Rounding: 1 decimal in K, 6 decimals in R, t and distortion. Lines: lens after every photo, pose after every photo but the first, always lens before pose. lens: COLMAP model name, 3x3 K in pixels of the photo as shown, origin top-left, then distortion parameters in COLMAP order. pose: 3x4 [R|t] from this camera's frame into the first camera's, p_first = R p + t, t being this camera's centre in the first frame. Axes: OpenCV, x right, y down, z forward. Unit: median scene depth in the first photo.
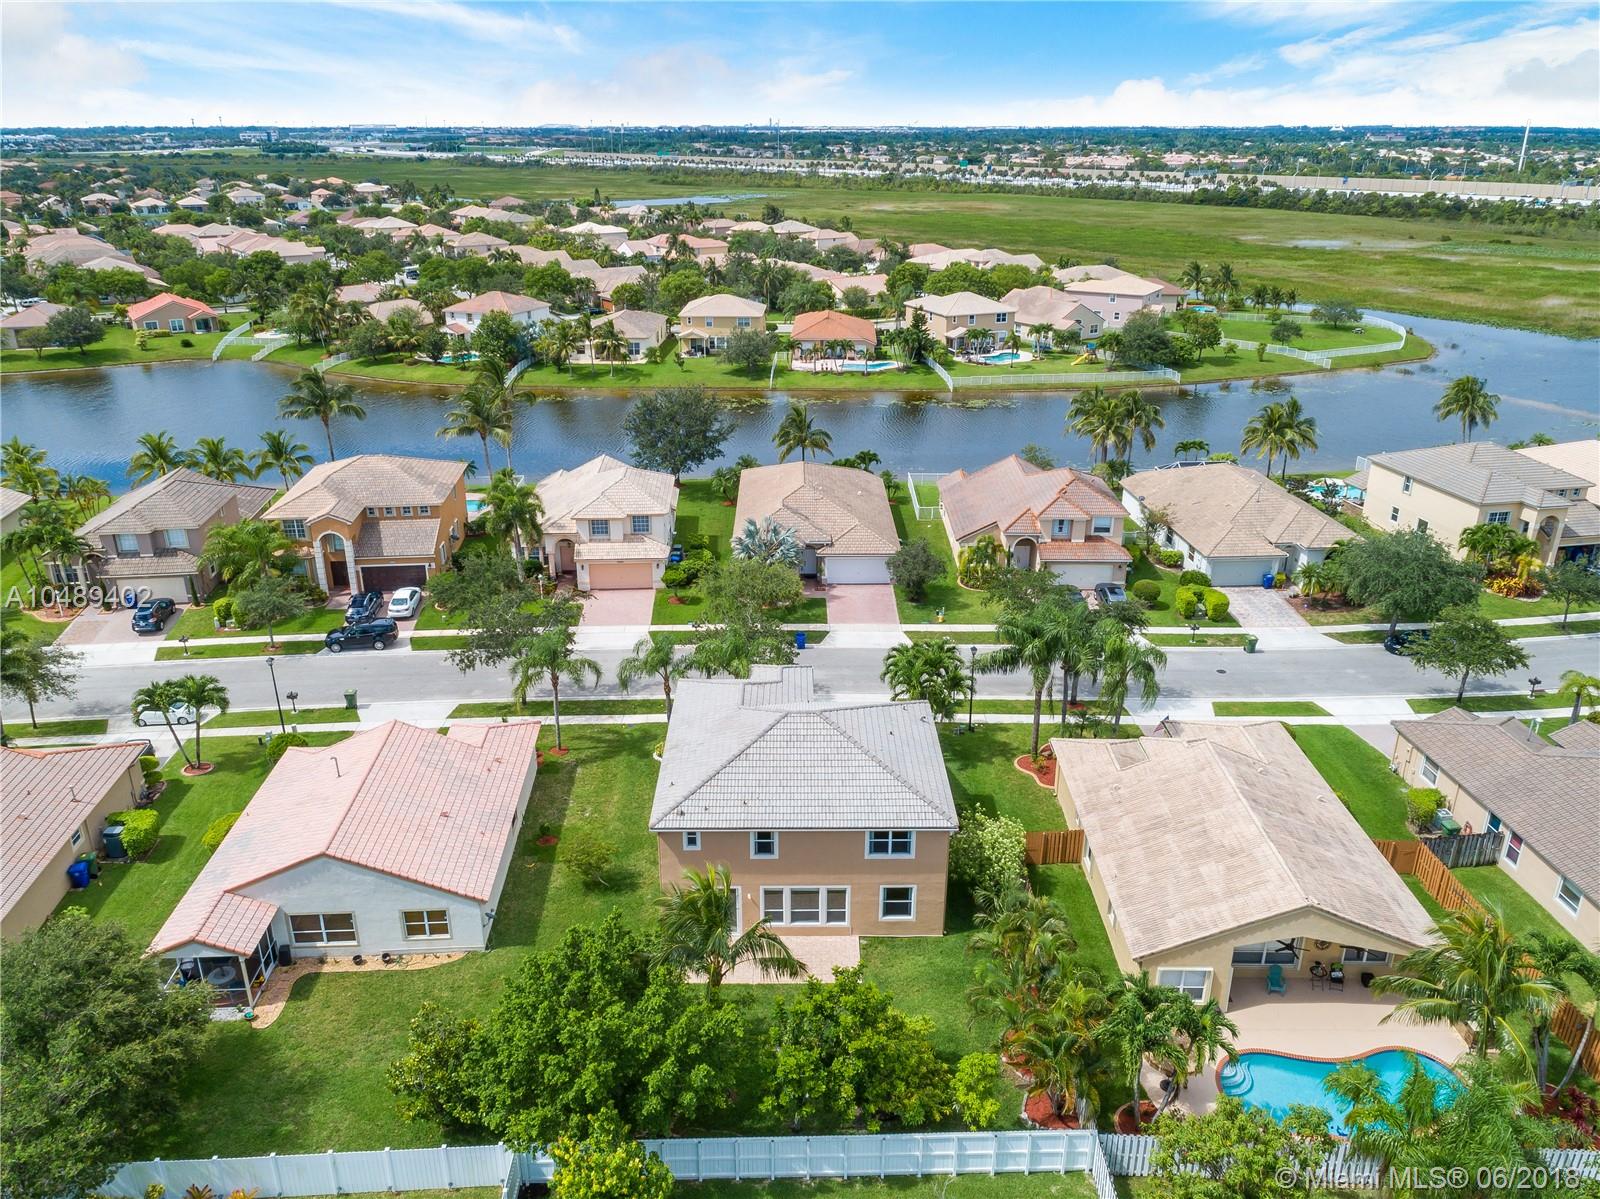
lens RADIAL K [[1235.0, 0, 800.0], [0, 1235.0, 599.5], [0, 0, 1]] dist [-0.025282, 0.009277]
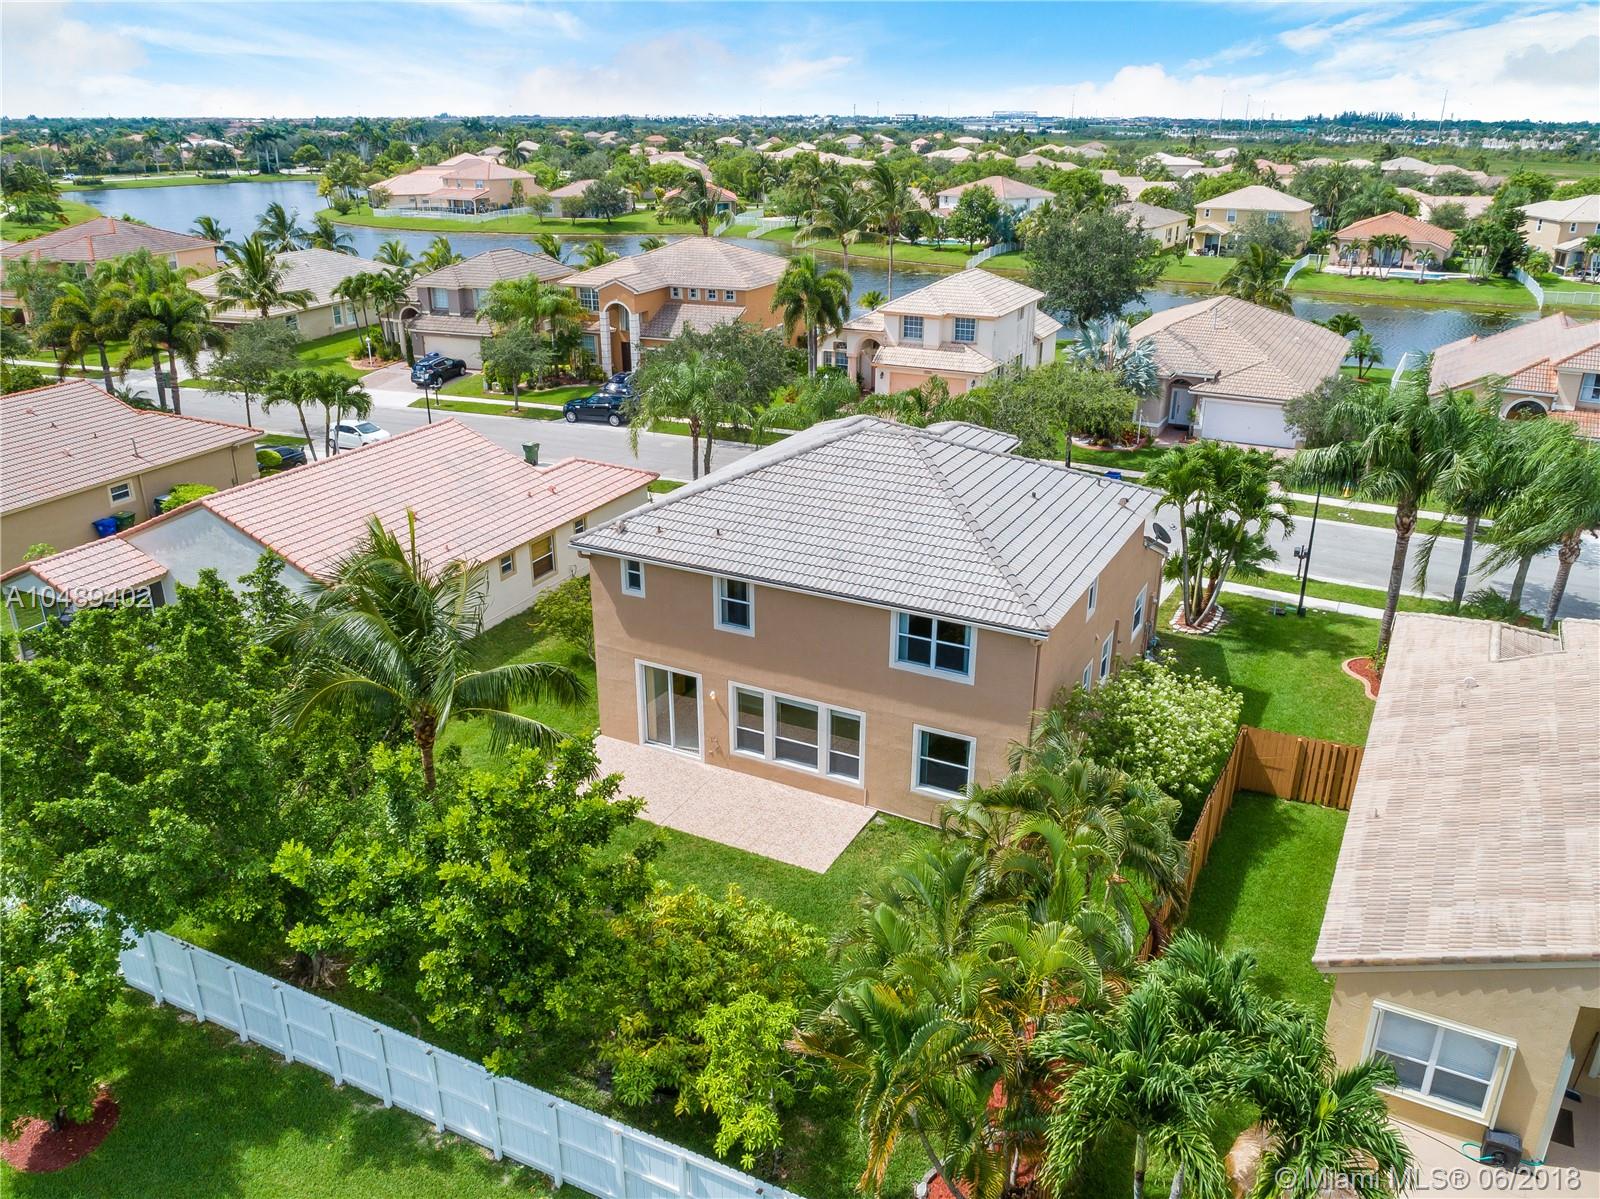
lens RADIAL K [[1235.0, 0, 800.0], [0, 1235.0, 599.5], [0, 0, 1]] dist [-0.025282, 0.009277]
pose [[0.880480, 0.174691, -0.440725, 0.153280], [-0.178418, 0.983390, 0.033346, 0.100122], [0.439230, 0.049272, 0.897023, 0.283953]]
